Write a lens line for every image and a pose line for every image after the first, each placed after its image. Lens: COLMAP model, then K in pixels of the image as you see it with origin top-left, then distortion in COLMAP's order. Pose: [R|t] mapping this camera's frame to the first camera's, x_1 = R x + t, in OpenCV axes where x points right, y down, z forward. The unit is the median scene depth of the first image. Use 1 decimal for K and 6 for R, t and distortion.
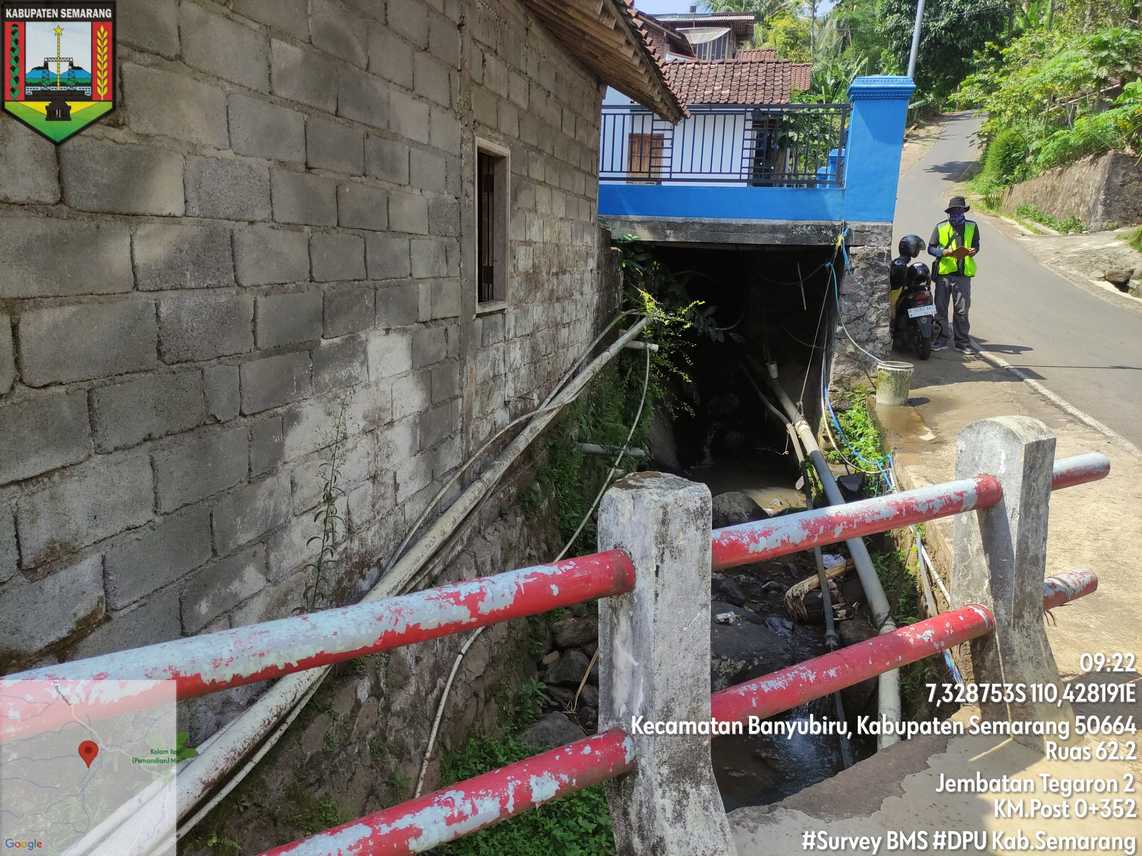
lens RADIAL K [[844.8, 0, 570.3], [0, 844.8, 426.1], [0, 0, 1]] dist [0.055207, -0.052398]
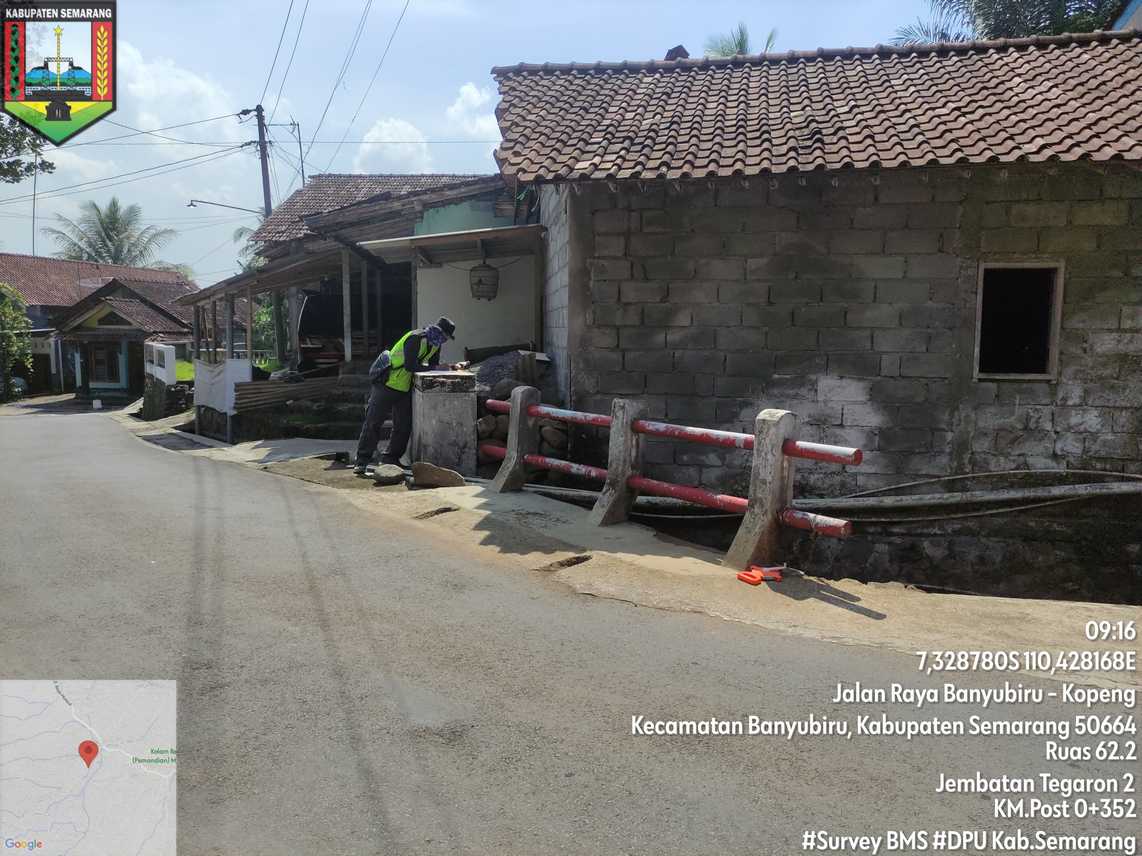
lens RADIAL K [[844.8, 0, 571.2], [0, 844.8, 423.6], [0, 0, 1]] dist [0.055207, -0.052398]
pose [[0.044005, 0.075209, -0.996196, 2.142956], [-0.211122, 0.975342, 0.064309, -0.004152], [0.976469, 0.207489, 0.058798, 0.378112]]
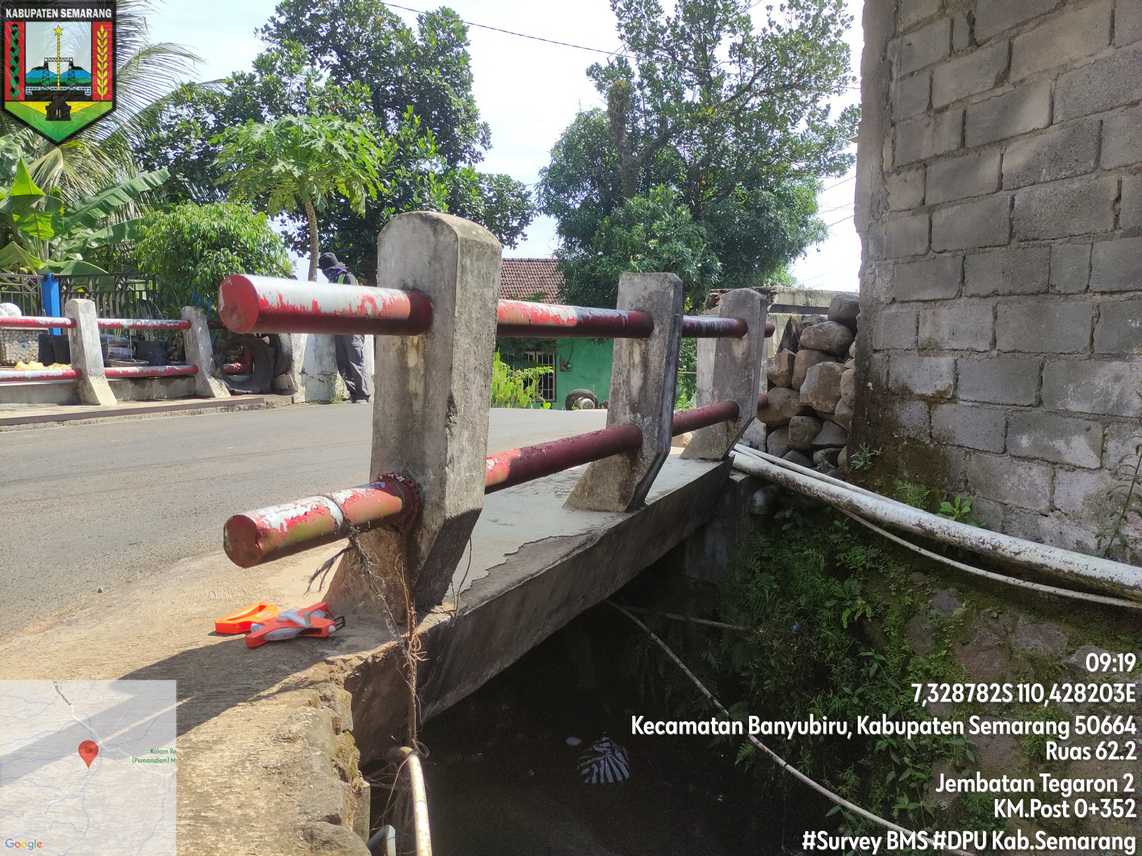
lens RADIAL K [[844.8, 0, 566.8], [0, 844.8, 423.9], [0, 0, 1]] dist [0.055207, -0.052398]
pose [[-0.856493, 0.014952, -0.515942, 0.699232], [-0.138196, 0.956444, 0.257132, -0.036576], [0.497314, 0.291533, -0.817121, 1.490540]]
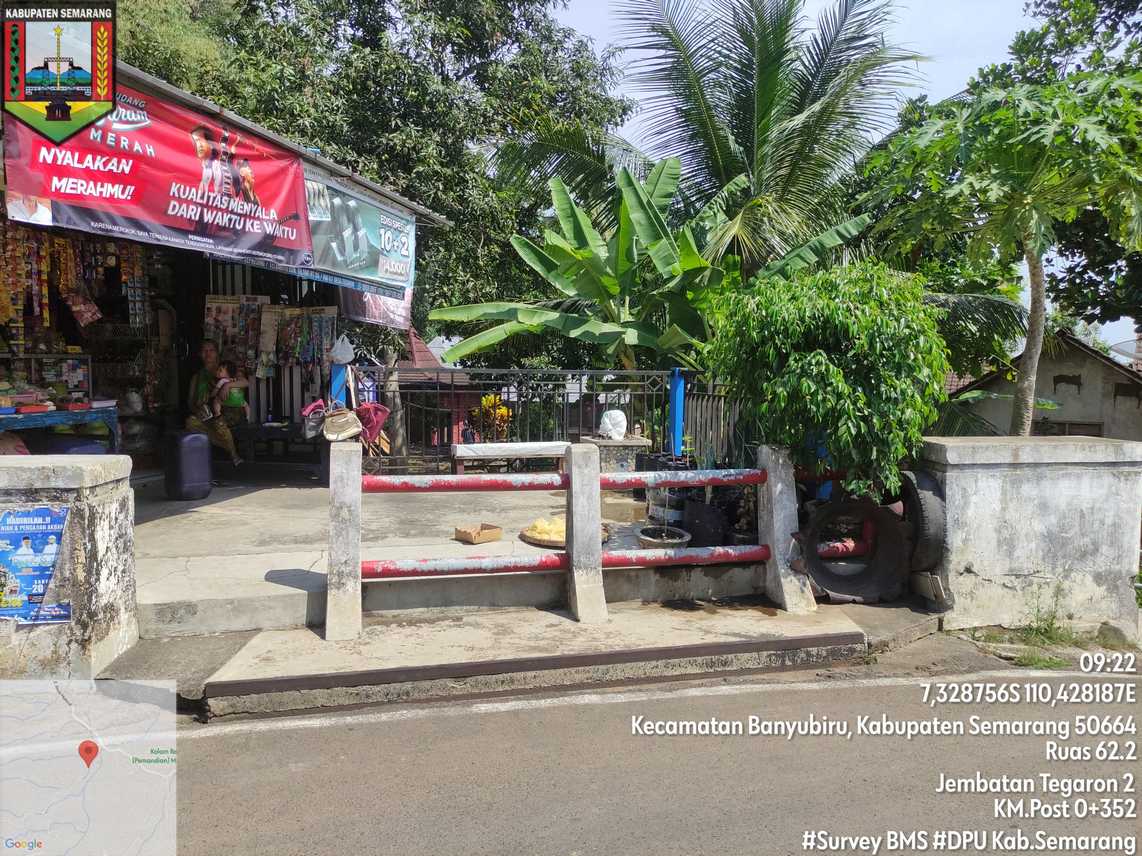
lens RADIAL K [[844.8, 0, 571.7], [0, 844.8, 424.6], [0, 0, 1]] dist [0.055207, -0.052398]
pose [[-0.947997, -0.069517, 0.310594, 0.130694], [0.018767, 0.961949, 0.272583, -0.011767], [-0.317725, 0.264236, -0.910621, 0.014558]]
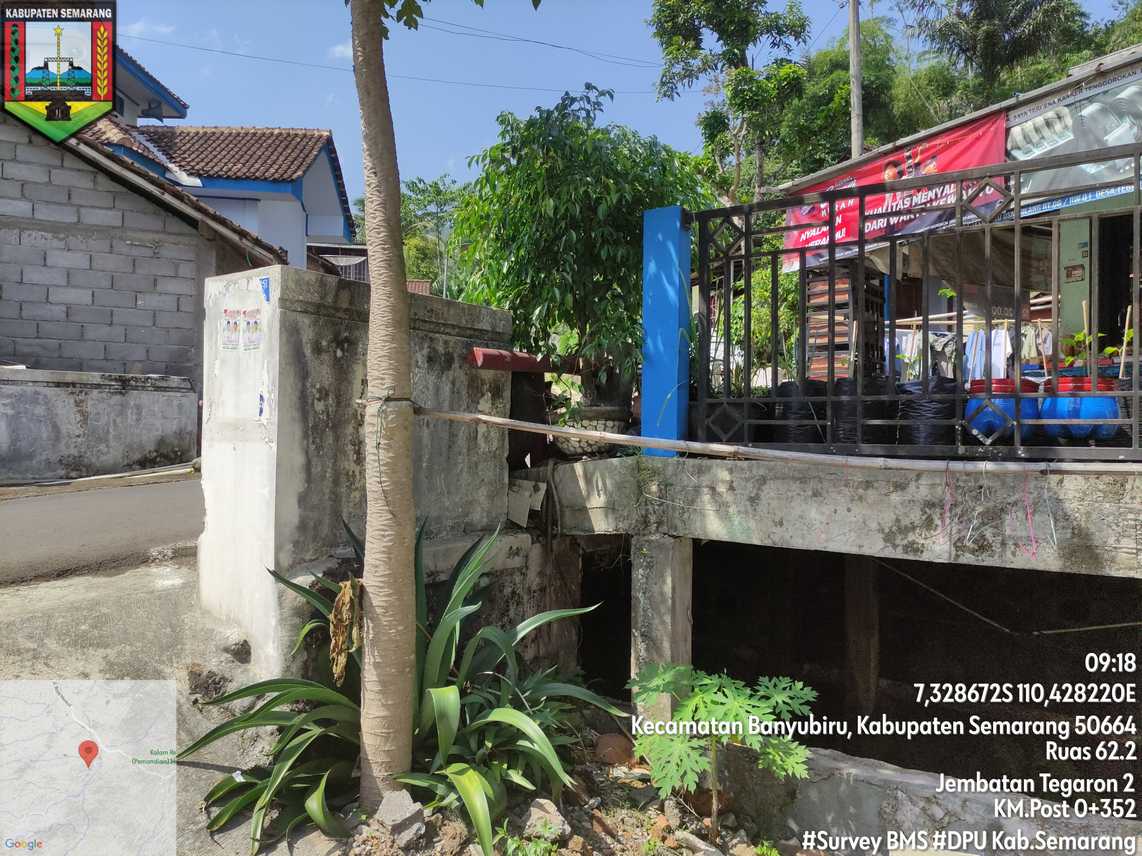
lens RADIAL K [[844.8, 0, 568.0], [0, 844.8, 426.7], [0, 0, 1]] dist [0.055207, -0.052398]
pose [[0.923484, -0.020408, 0.383095, -0.444591], [0.099491, 0.977160, -0.187778, 0.983818], [-0.370513, 0.211524, 0.904421, -3.137873]]
